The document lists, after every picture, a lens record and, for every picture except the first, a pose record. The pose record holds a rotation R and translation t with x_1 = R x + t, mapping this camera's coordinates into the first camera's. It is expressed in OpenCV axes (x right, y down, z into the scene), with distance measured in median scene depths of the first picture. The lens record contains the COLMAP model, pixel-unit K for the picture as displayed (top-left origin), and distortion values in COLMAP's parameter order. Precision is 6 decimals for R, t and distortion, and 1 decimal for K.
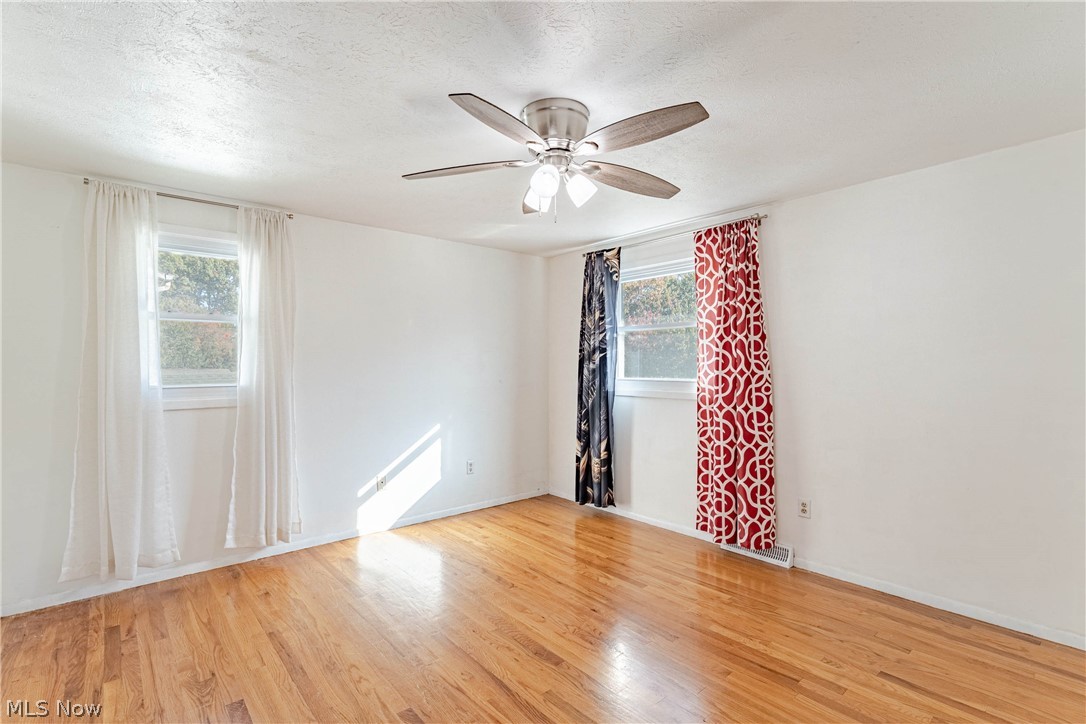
lens RADIAL K [[520.5, 0, 539.7], [0, 520.5, 366.3], [0, 0, 1]] dist [0.000061, 0.000115]
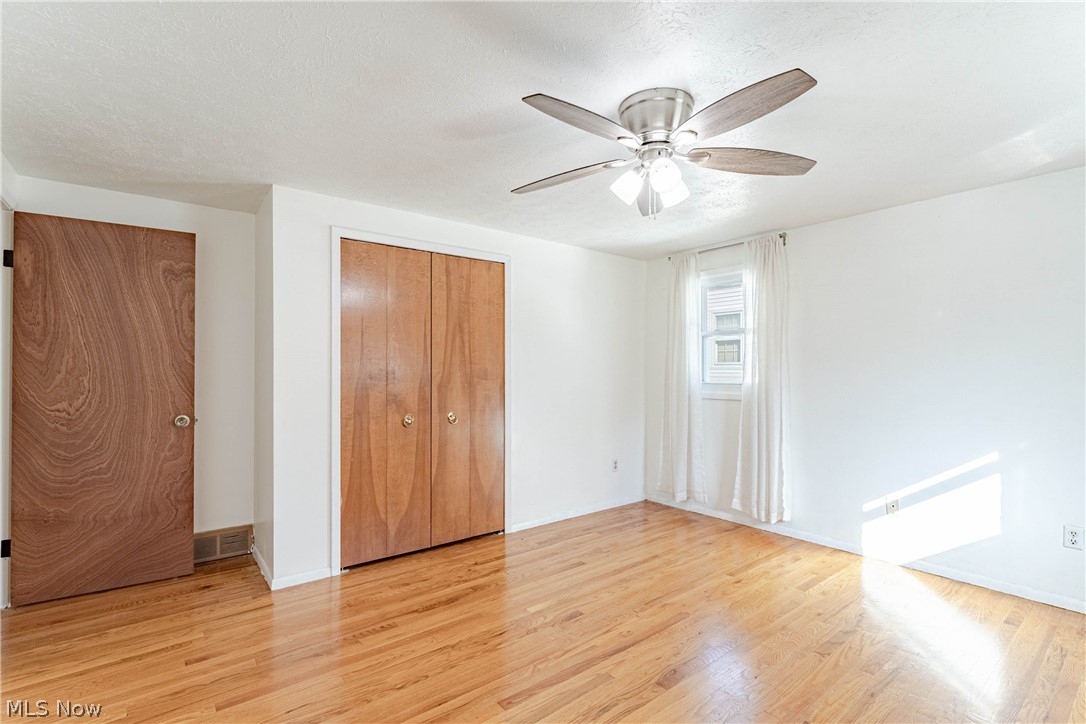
lens RADIAL K [[490.2, 0, 540.0], [0, 490.2, 360.4], [0, 0, 1]] dist [0.000456, 0.000933]
pose [[-0.043790, -0.016595, -0.998903, 0.635667], [-0.003976, 0.999857, -0.016436, 0.002648], [0.999033, 0.003252, -0.043850, 0.558935]]
